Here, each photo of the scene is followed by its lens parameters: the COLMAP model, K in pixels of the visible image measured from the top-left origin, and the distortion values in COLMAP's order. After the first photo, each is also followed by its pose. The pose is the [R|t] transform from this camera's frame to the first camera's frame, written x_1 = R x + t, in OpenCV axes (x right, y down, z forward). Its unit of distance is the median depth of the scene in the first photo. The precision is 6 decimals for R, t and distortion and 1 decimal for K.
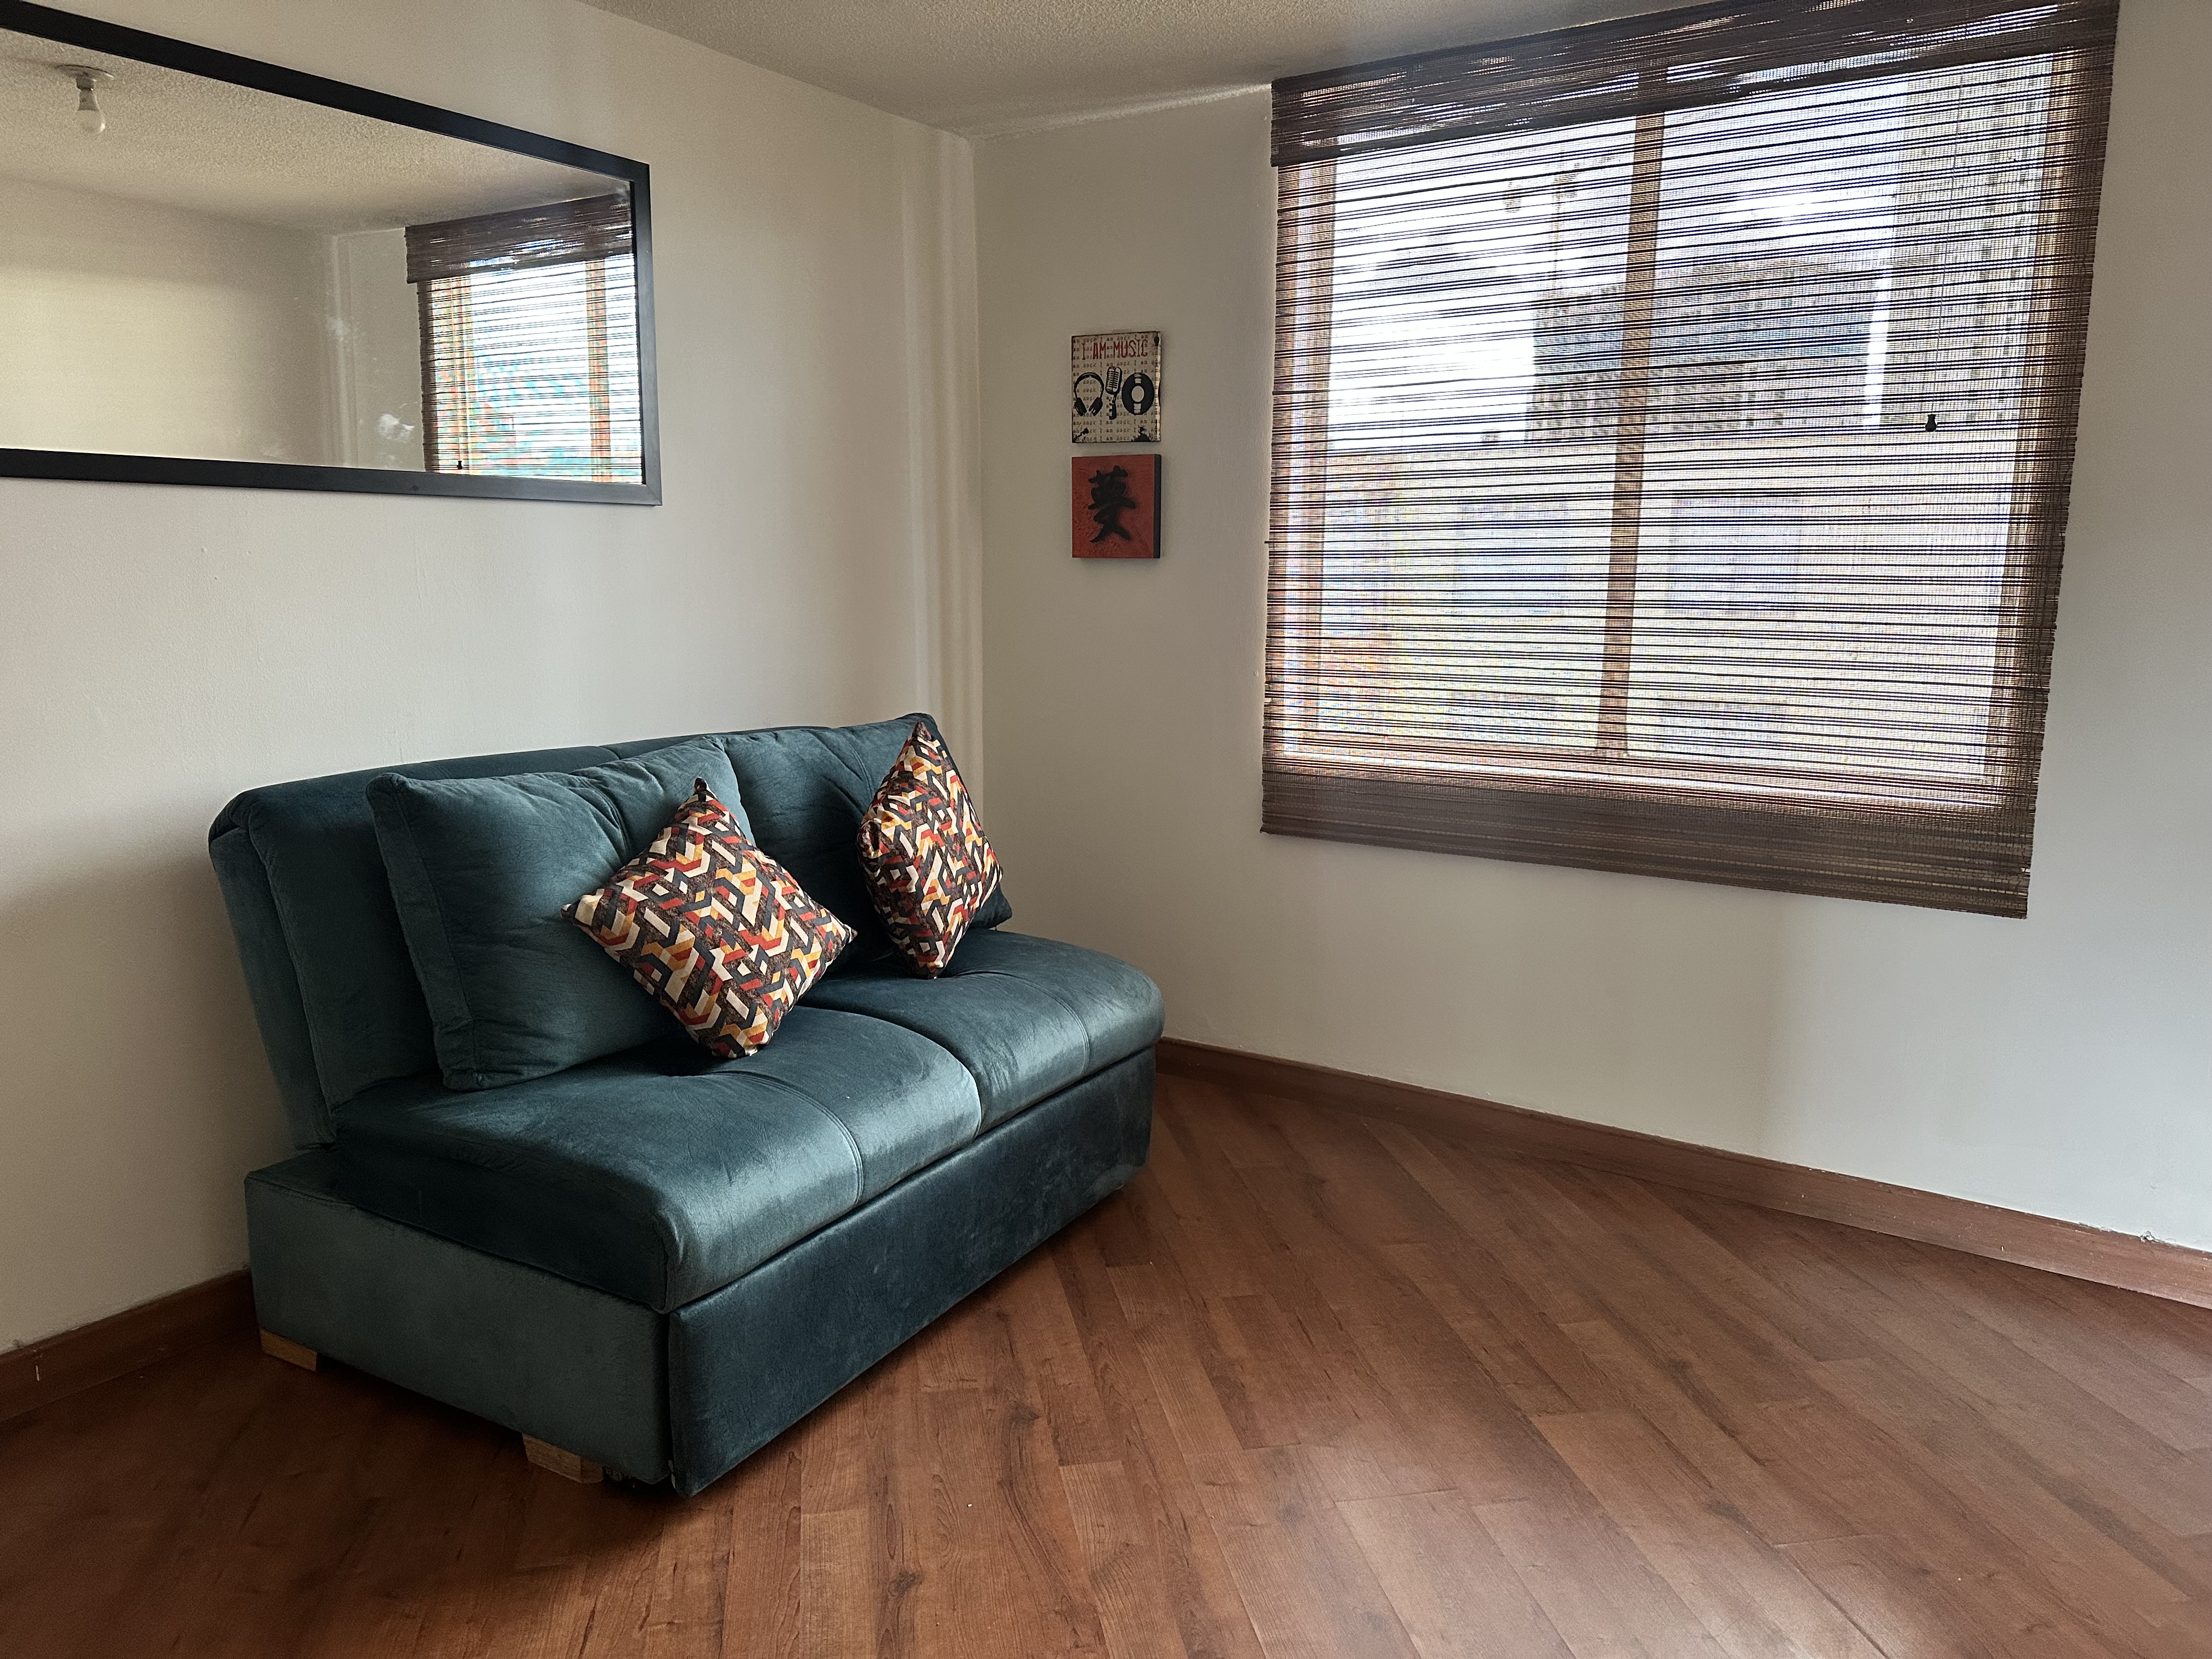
lens RADIAL K [[1558.4, 0, 1097.3], [0, 1558.4, 823.3], [0, 0, 1]] dist [-0.000694, -0.008183]
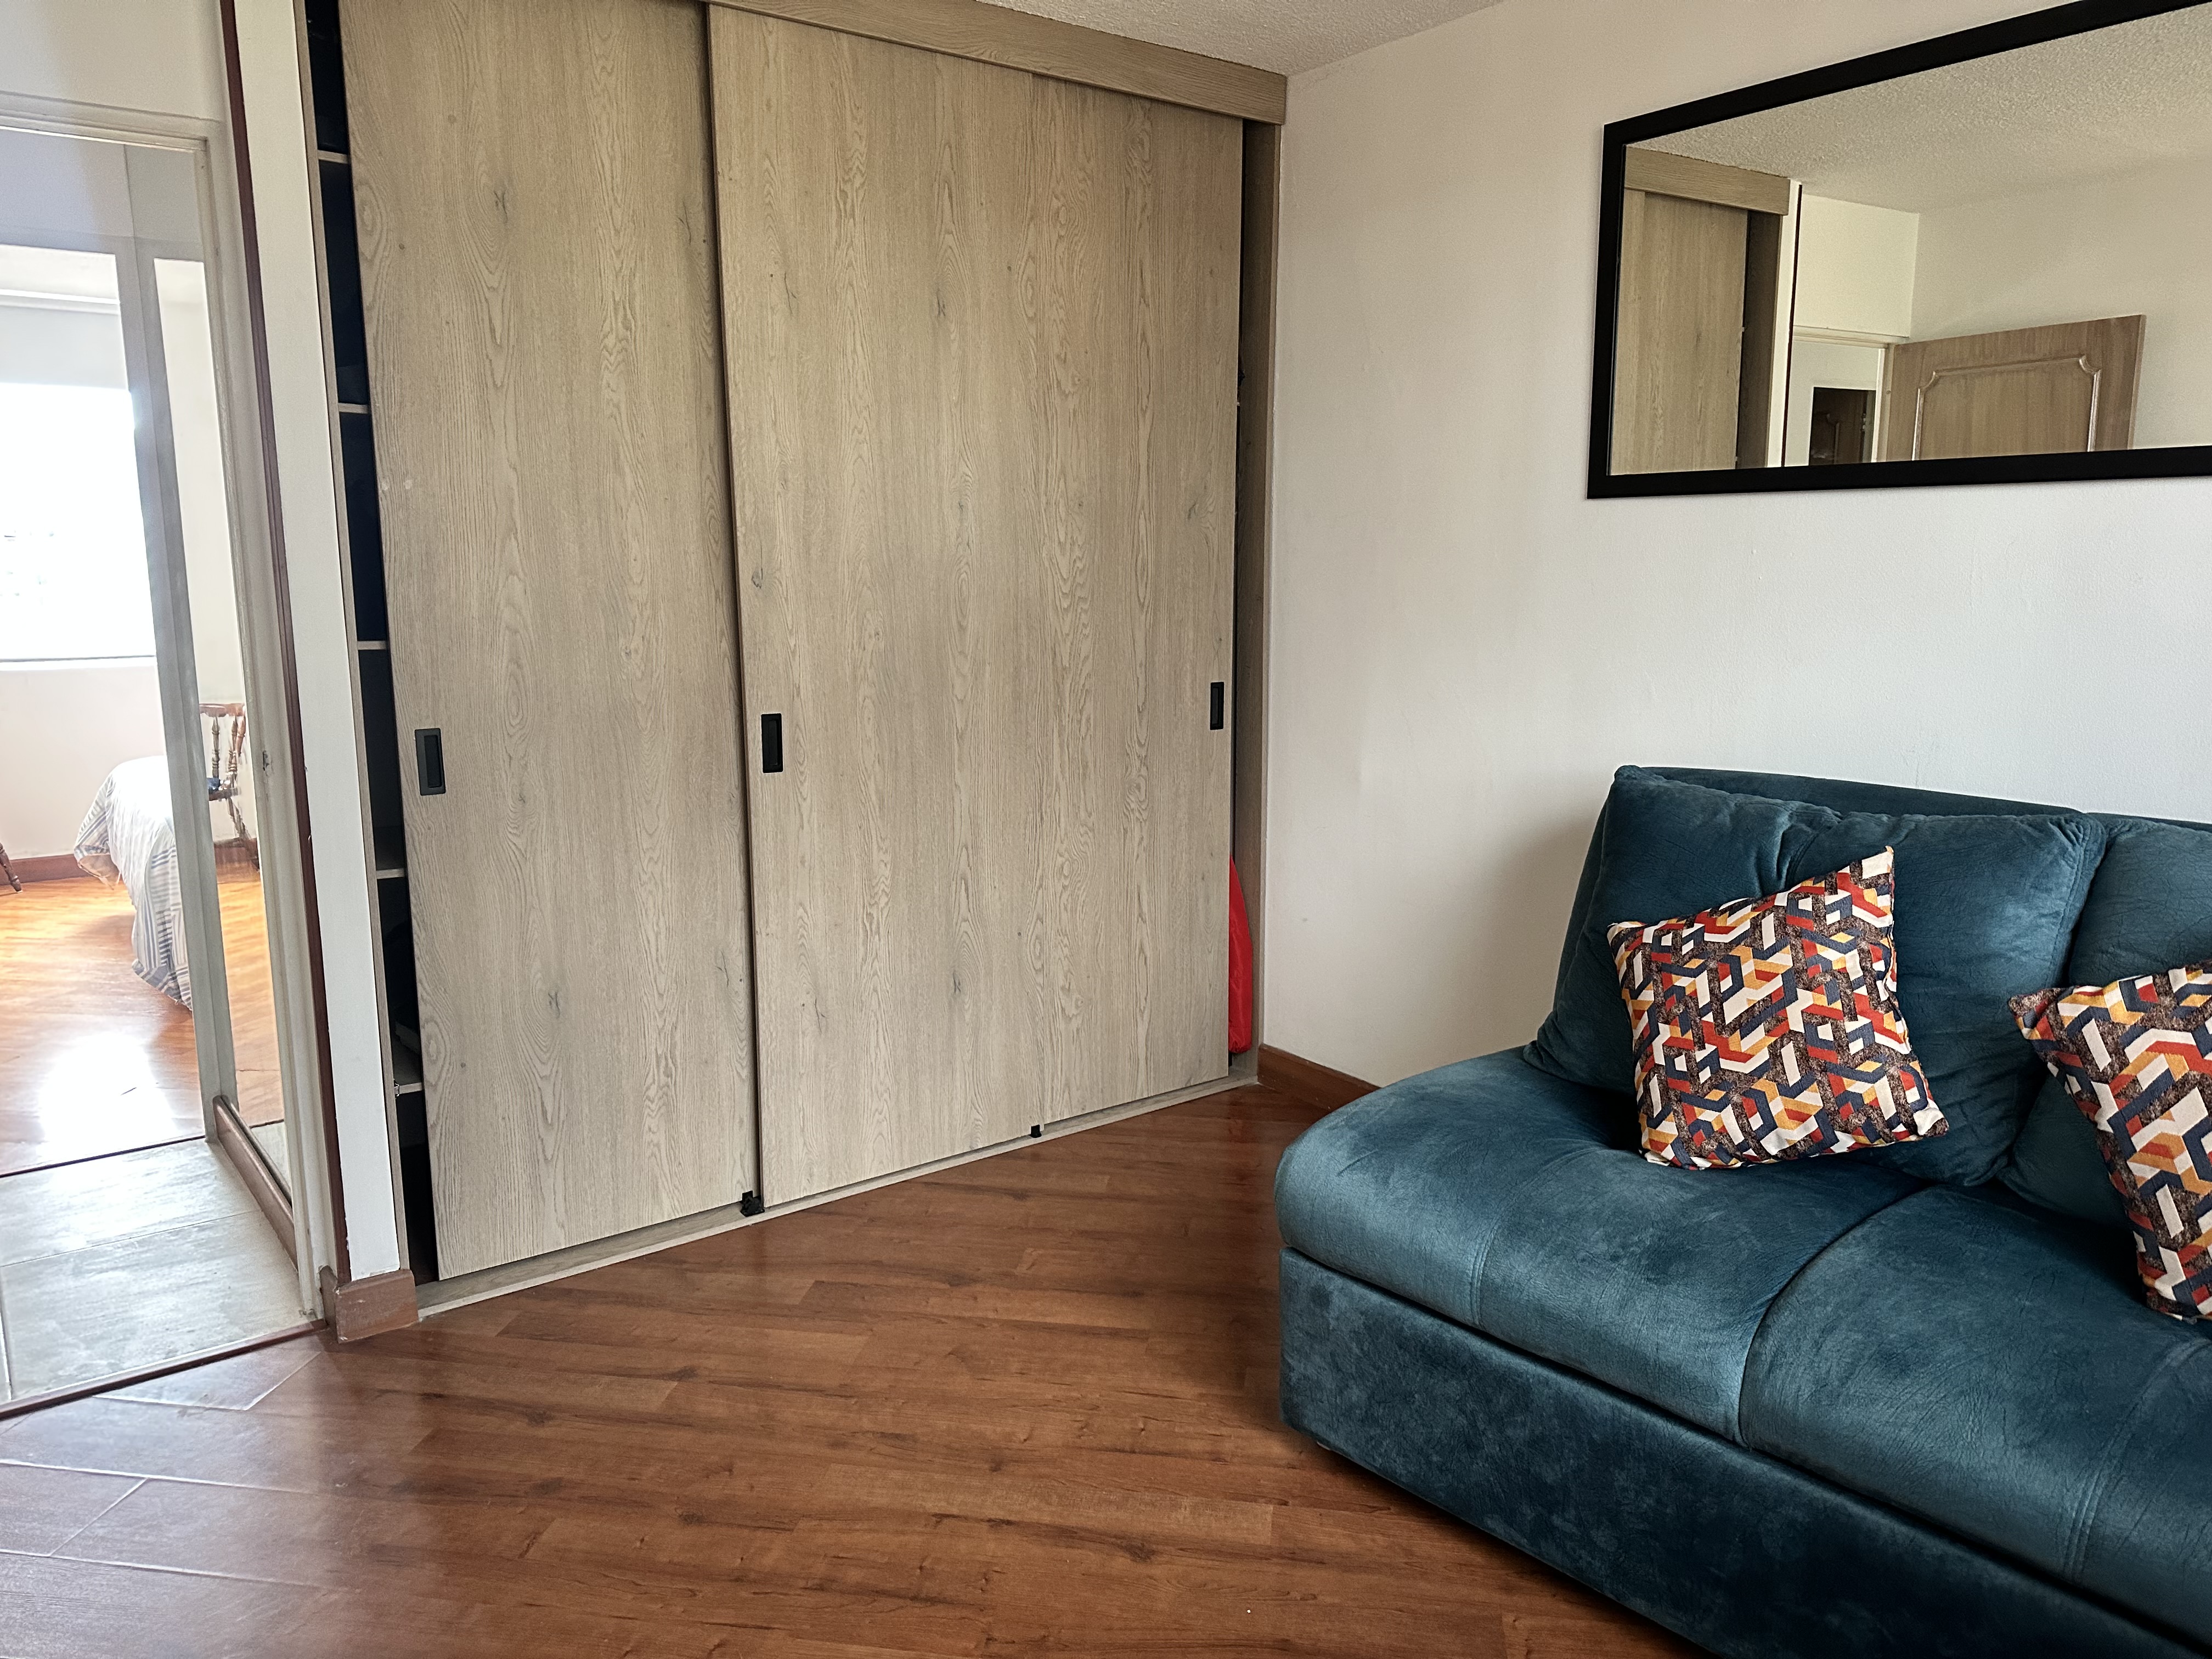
lens RADIAL K [[1558.4, 0, 1105.6], [0, 1558.4, 836.6], [0, 0, 1]] dist [-0.000694, -0.008183]
pose [[-0.362697, 0.145252, -0.920518, 0.595994], [-0.149602, 0.965892, 0.211357, -0.143024], [0.919821, 0.214370, -0.328596, 0.950064]]
